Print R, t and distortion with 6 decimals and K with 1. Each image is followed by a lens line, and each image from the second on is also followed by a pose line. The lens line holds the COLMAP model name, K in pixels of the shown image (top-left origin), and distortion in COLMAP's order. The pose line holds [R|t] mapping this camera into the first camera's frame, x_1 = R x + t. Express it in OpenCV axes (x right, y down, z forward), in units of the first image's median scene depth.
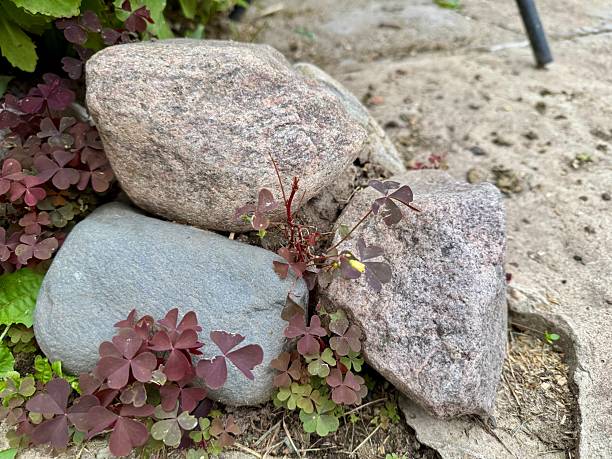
lens RADIAL K [[468.2, 0, 306.0], [0, 468.2, 229.5], [0, 0, 1]] dist [-0.009571, -0.009687]
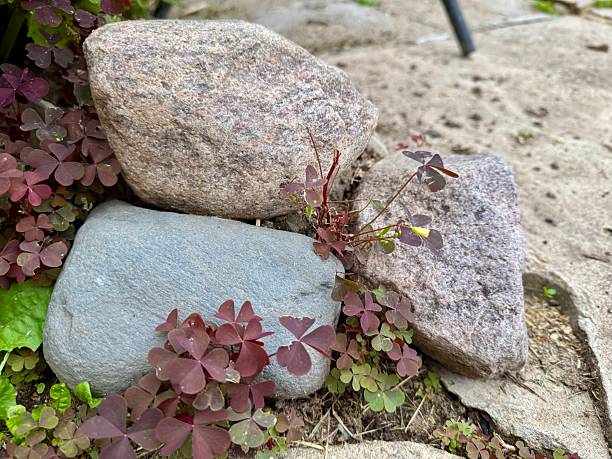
lens RADIAL K [[468.2, 0, 306.0], [0, 468.2, 229.5], [0, 0, 1]] dist [-0.009571, -0.009687]
pose [[0.975934, -0.096159, 0.195721, -0.262693], [0.099002, 0.995076, -0.004773, 0.043292], [-0.194298, 0.024035, 0.980648, 0.058783]]
